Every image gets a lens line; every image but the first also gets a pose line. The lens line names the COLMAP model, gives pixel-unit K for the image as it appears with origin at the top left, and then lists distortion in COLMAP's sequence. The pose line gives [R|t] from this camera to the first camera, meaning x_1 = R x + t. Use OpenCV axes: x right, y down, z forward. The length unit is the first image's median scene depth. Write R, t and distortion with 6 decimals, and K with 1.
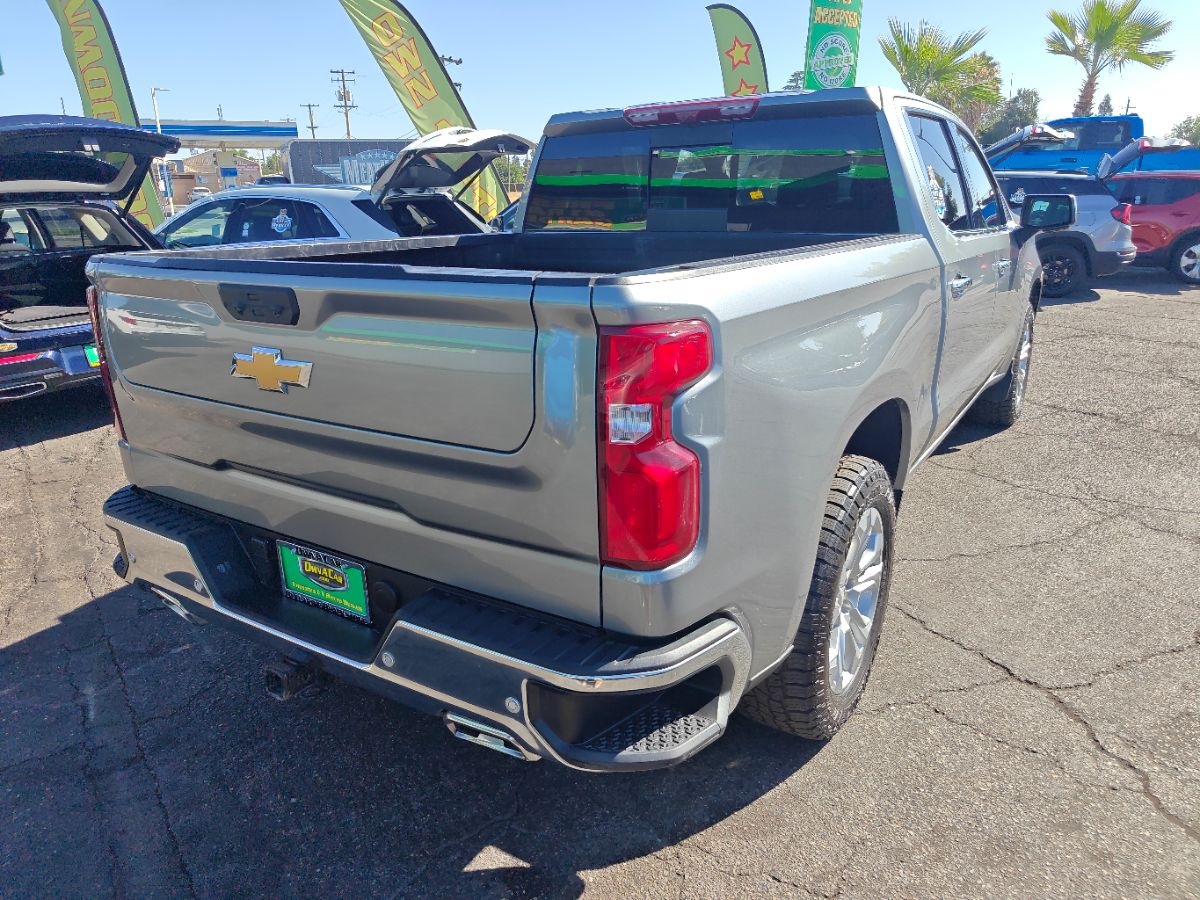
lens RADIAL K [[800.4, 0, 600.0], [0, 800.4, 450.0], [0, 0, 1]] dist [0.053230, -0.057335]
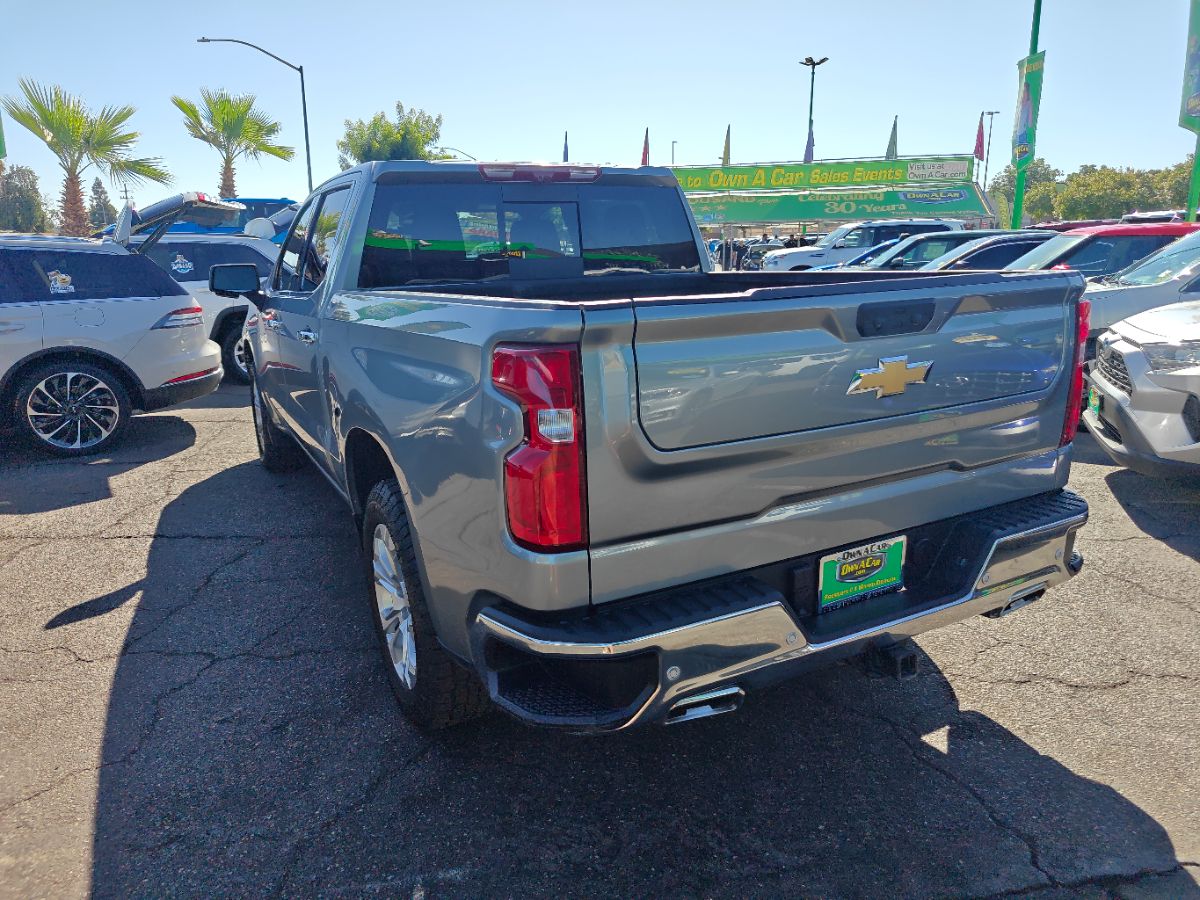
lens RADIAL K [[795.2, 0, 599.6], [0, 795.2, 455.6], [0, 0, 1]] dist [0.054511, -0.060188]
pose [[0.494670, -0.210049, 0.843316, -0.412448], [0.278231, 0.957558, 0.075300, -0.050299], [-0.823341, 0.197388, 0.532117, 0.201798]]
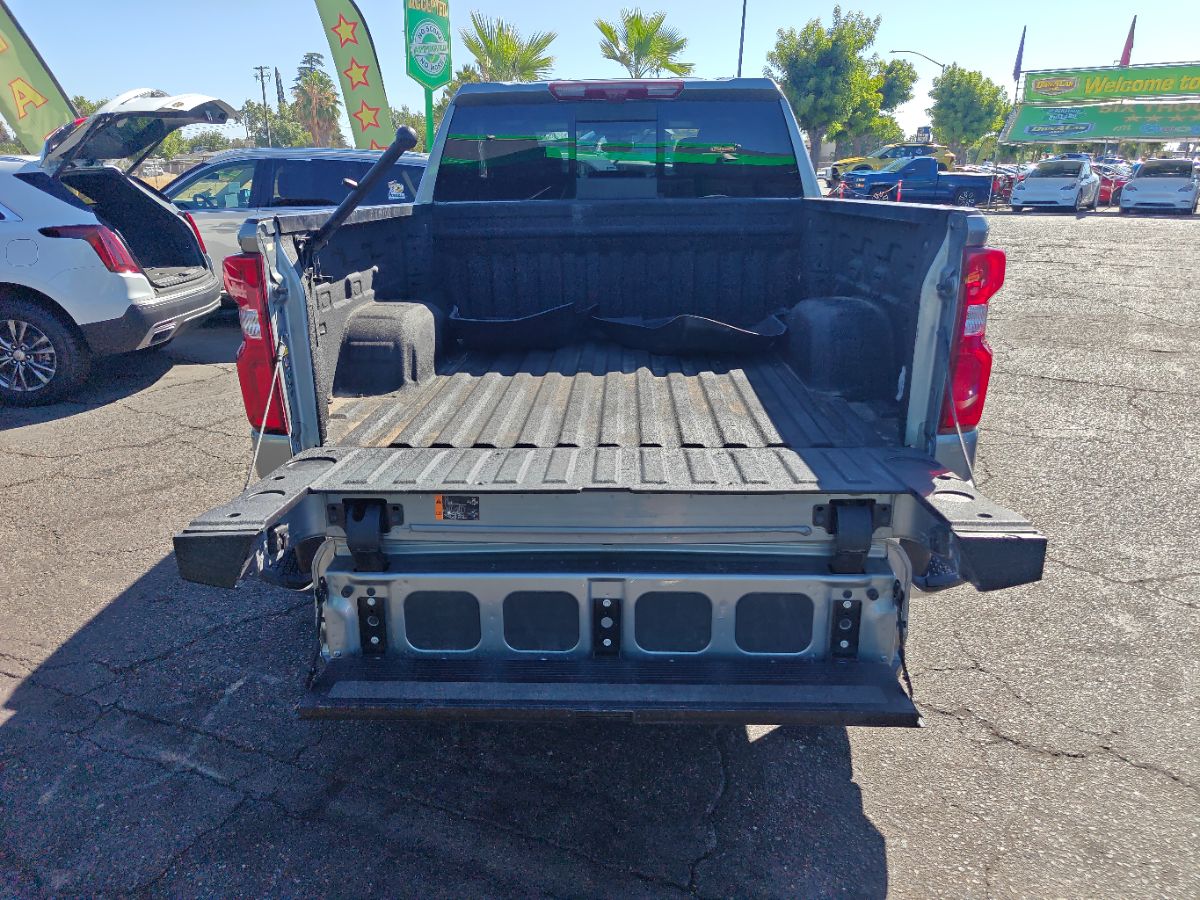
lens RADIAL K [[800.4, 0, 600.0], [0, 800.4, 450.0], [0, 0, 1]] dist [0.053230, -0.057335]
pose [[0.860273, -0.154336, 0.485912, -0.250647], [0.147328, 0.987674, 0.052872, 0.004176], [-0.488082, 0.026104, 0.872407, 0.025694]]
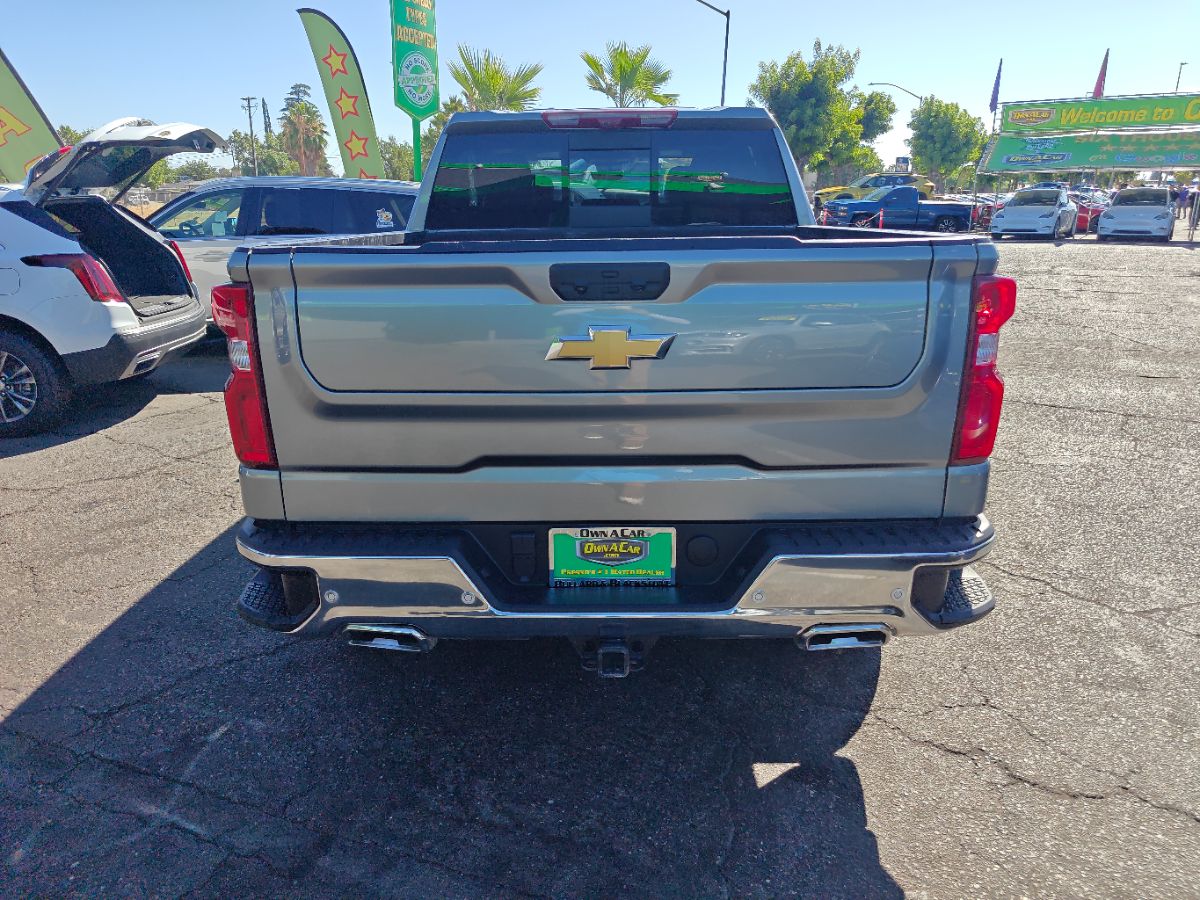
lens RADIAL K [[800.4, 0, 600.0], [0, 800.4, 450.0], [0, 0, 1]] dist [0.053230, -0.057335]
pose [[0.851235, -0.143312, 0.504837, -0.250104], [0.152318, 0.988048, 0.023652, 0.000833], [-0.502193, 0.056763, 0.862890, 0.037374]]
